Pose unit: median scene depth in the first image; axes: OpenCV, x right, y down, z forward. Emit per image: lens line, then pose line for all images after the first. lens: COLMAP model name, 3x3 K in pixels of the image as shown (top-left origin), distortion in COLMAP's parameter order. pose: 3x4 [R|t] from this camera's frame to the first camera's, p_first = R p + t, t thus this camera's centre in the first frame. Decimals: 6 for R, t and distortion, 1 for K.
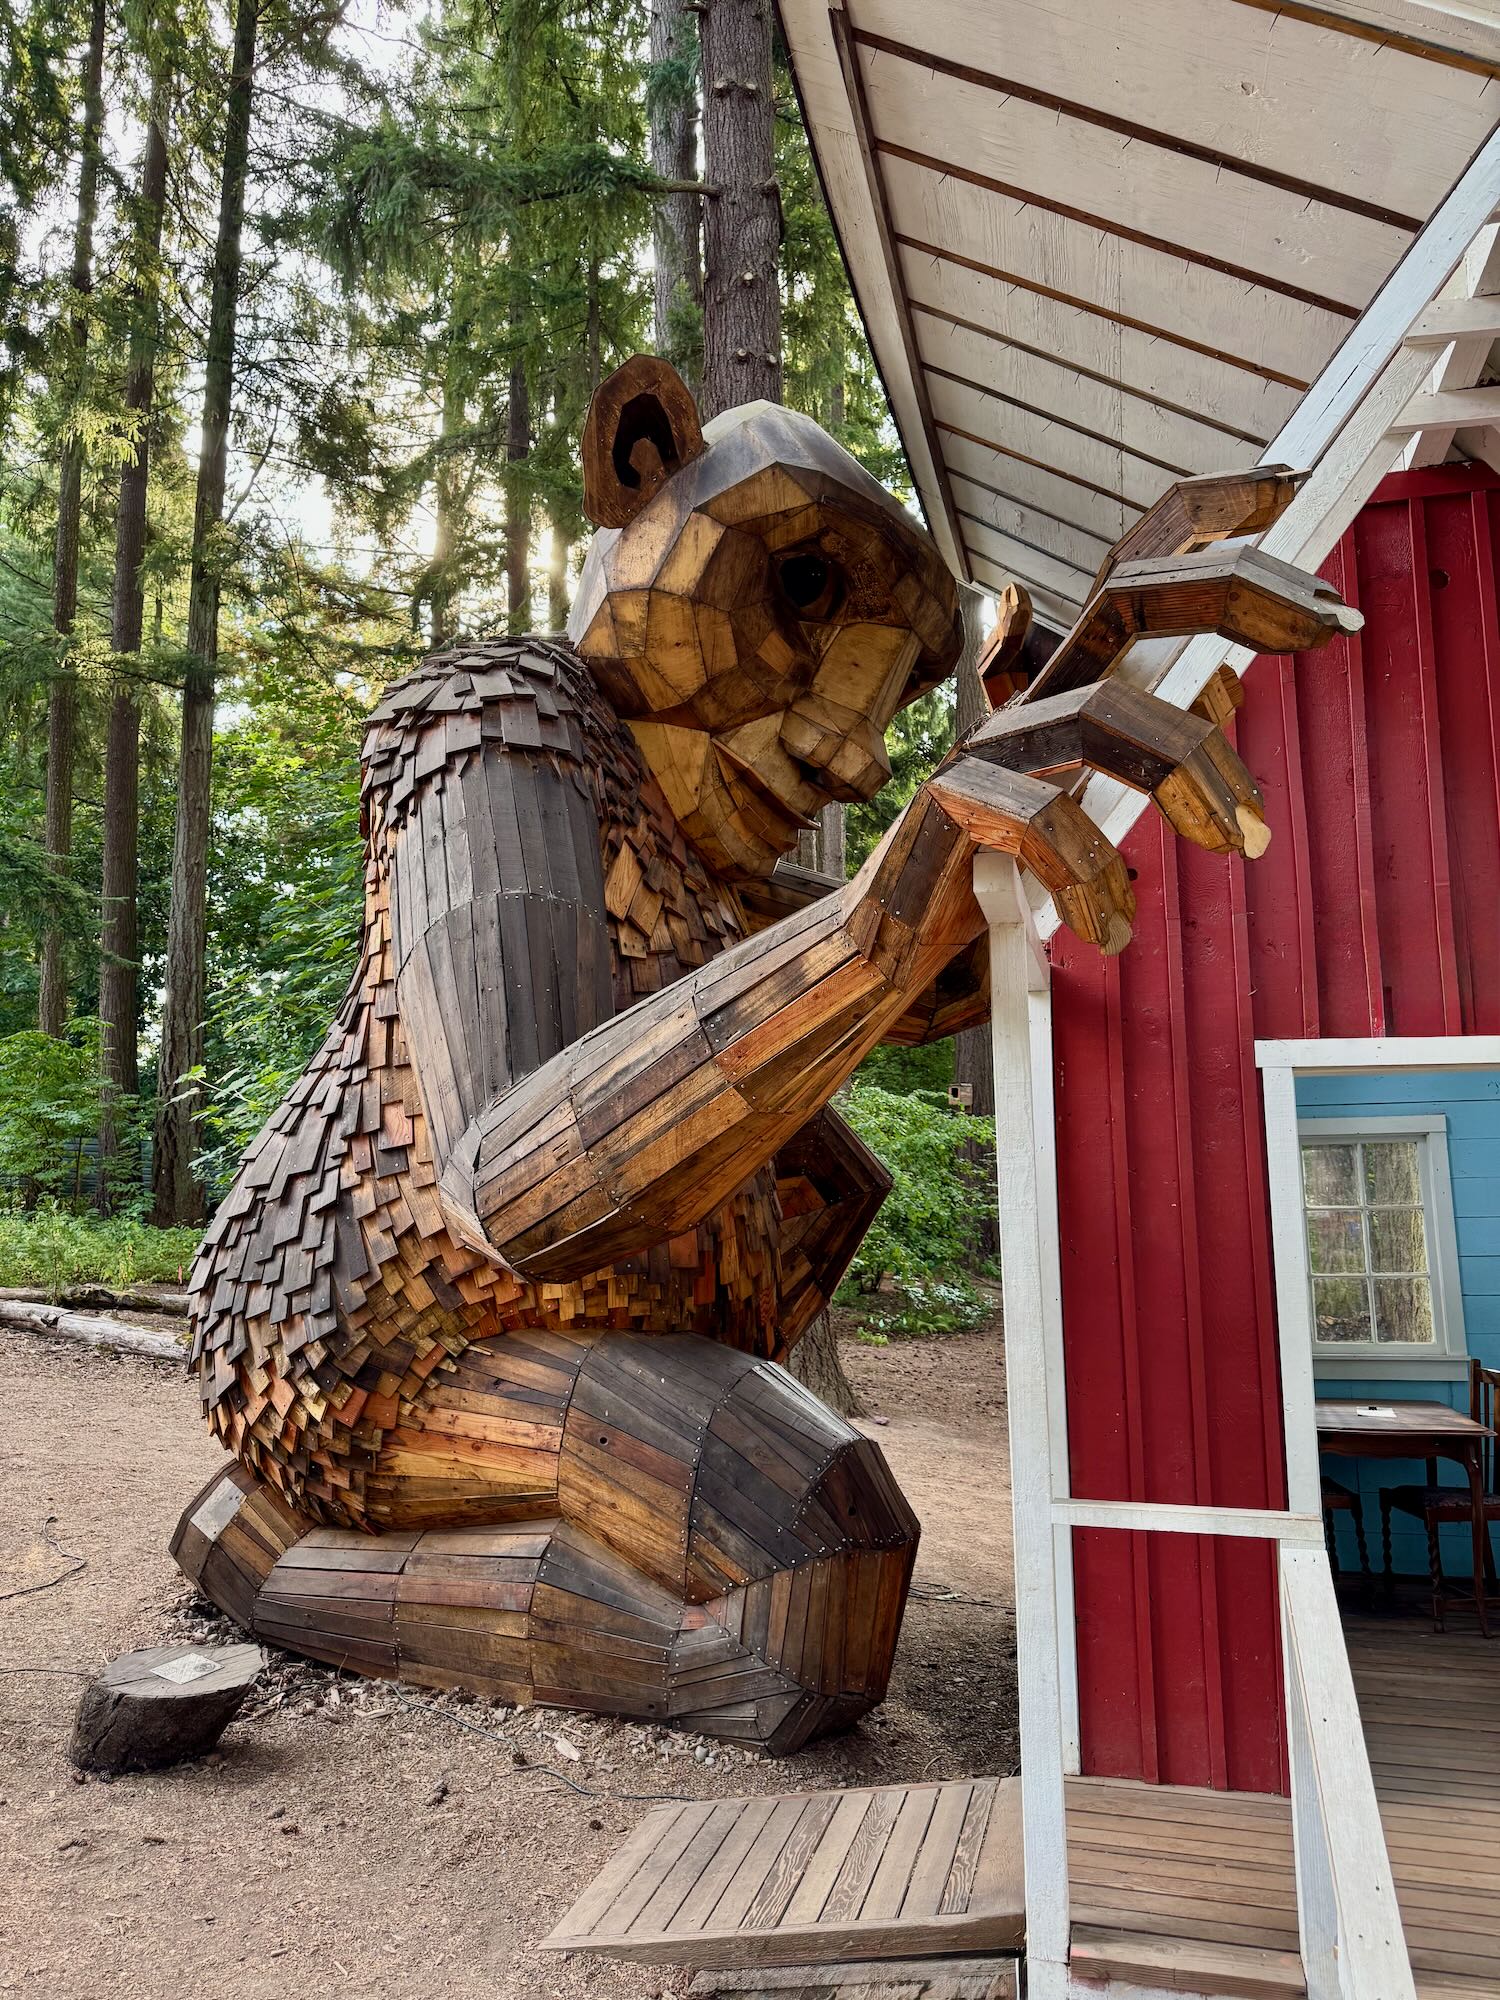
lens RADIAL K [[1367.3, 0, 755.7], [0, 1367.3, 1006.0], [0, 0, 1]] dist [0.178069, -0.358892]
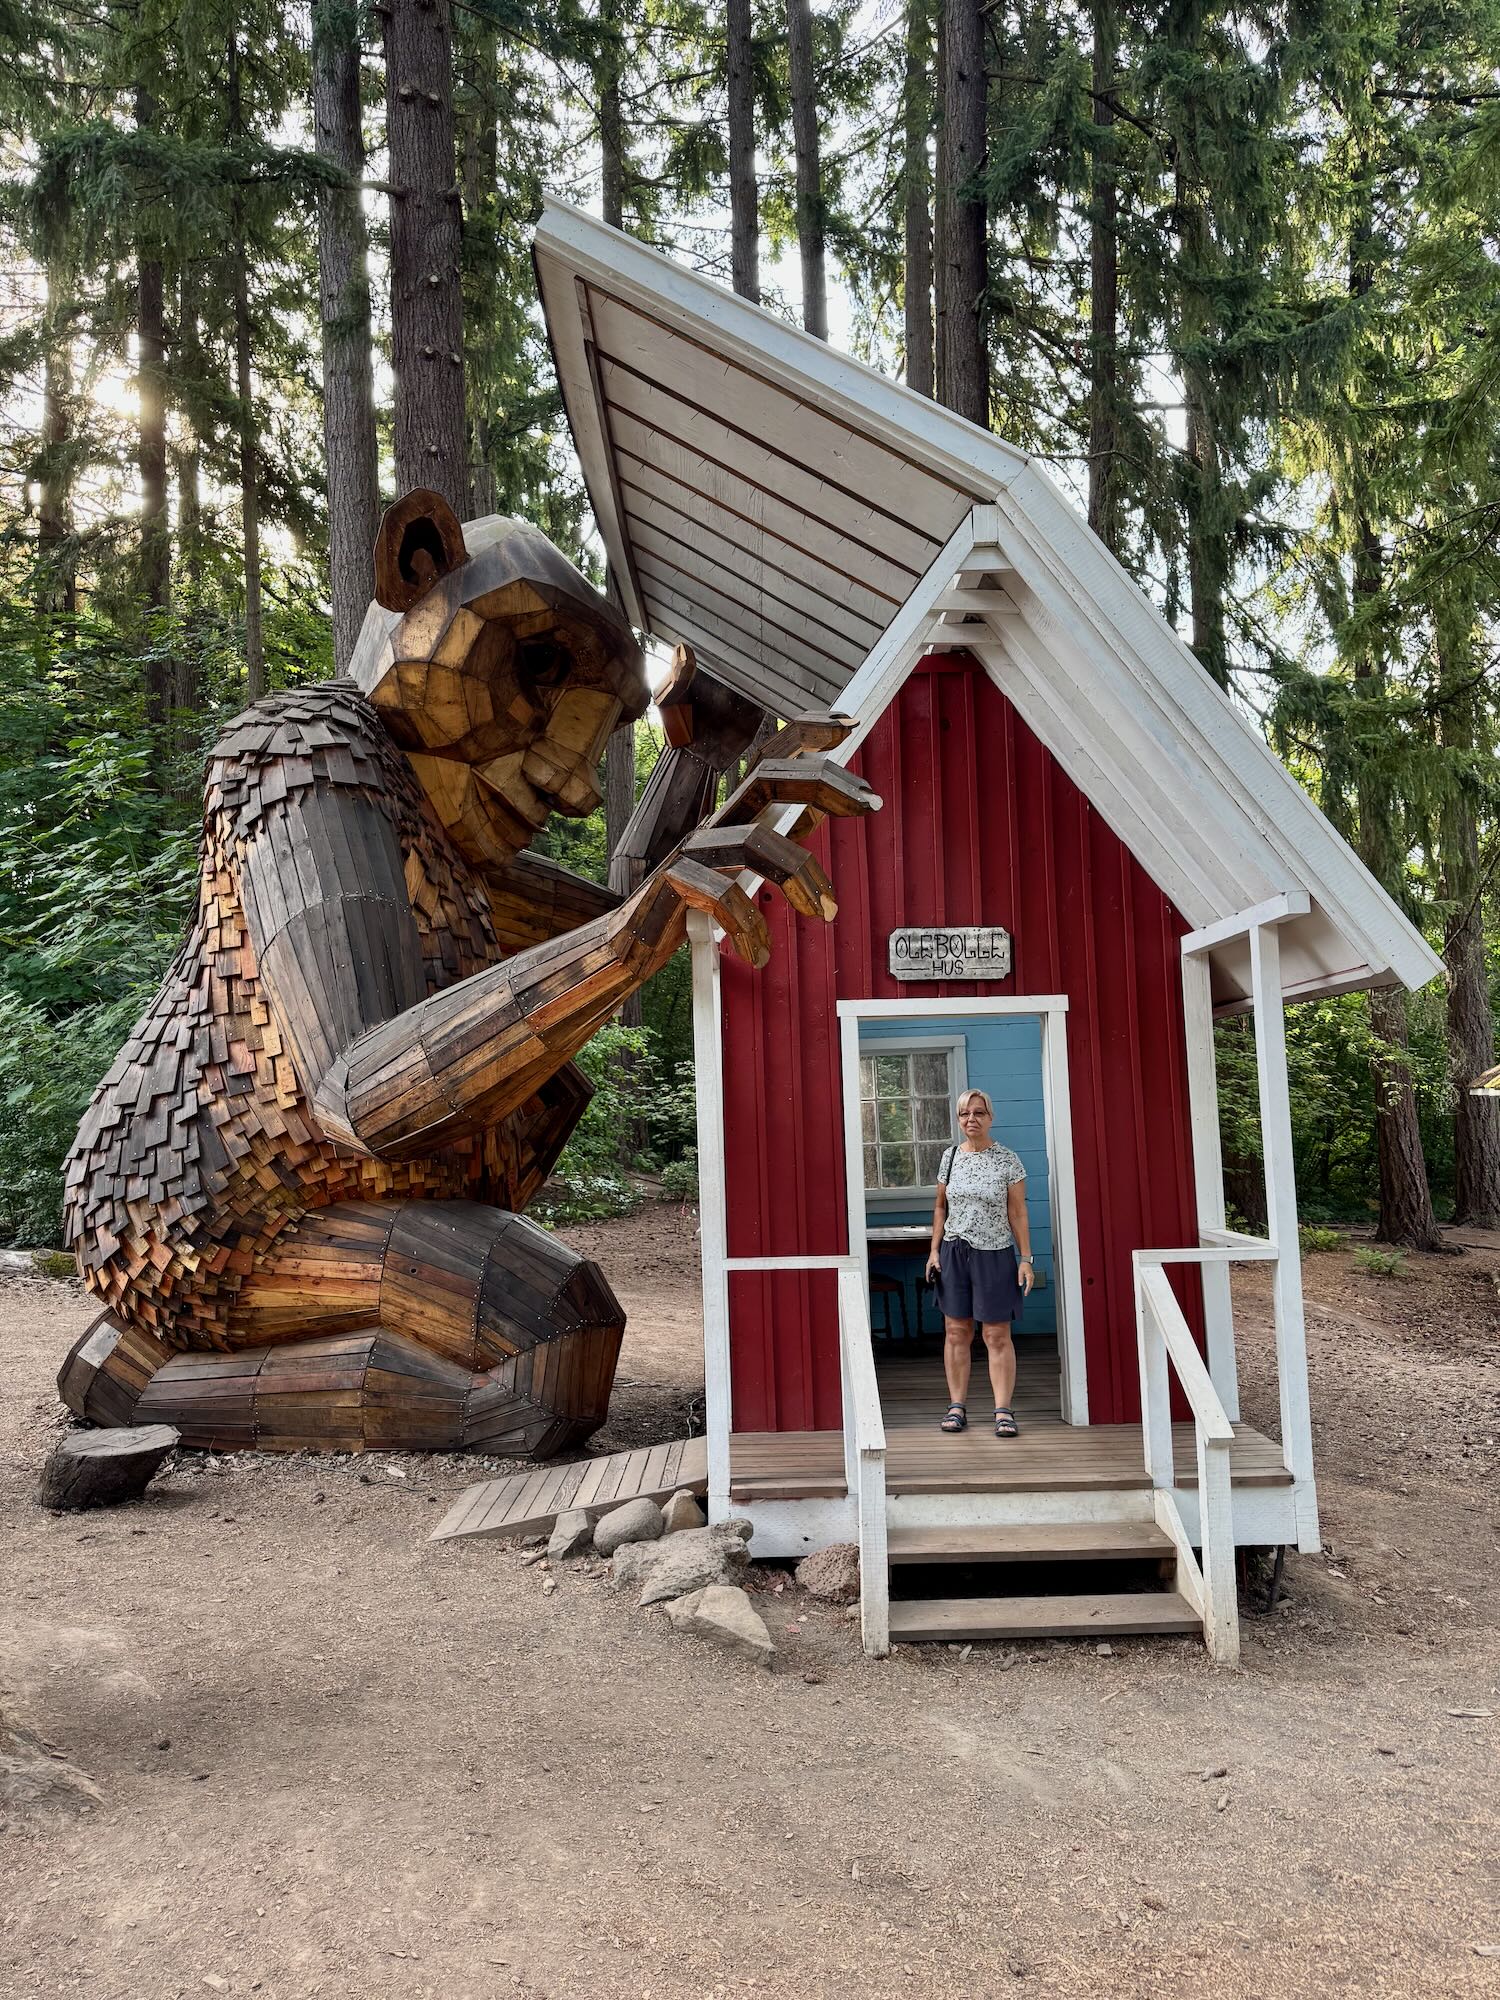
lens RADIAL K [[1367.3, 0, 755.7], [0, 1367.3, 1006.0], [0, 0, 1]] dist [0.178069, -0.358892]
pose [[0.966041, -0.008361, 0.258253, -0.129111], [-0.009456, 0.997663, 0.067672, -0.062585], [-0.258215, -0.067816, 0.963704, -0.450577]]
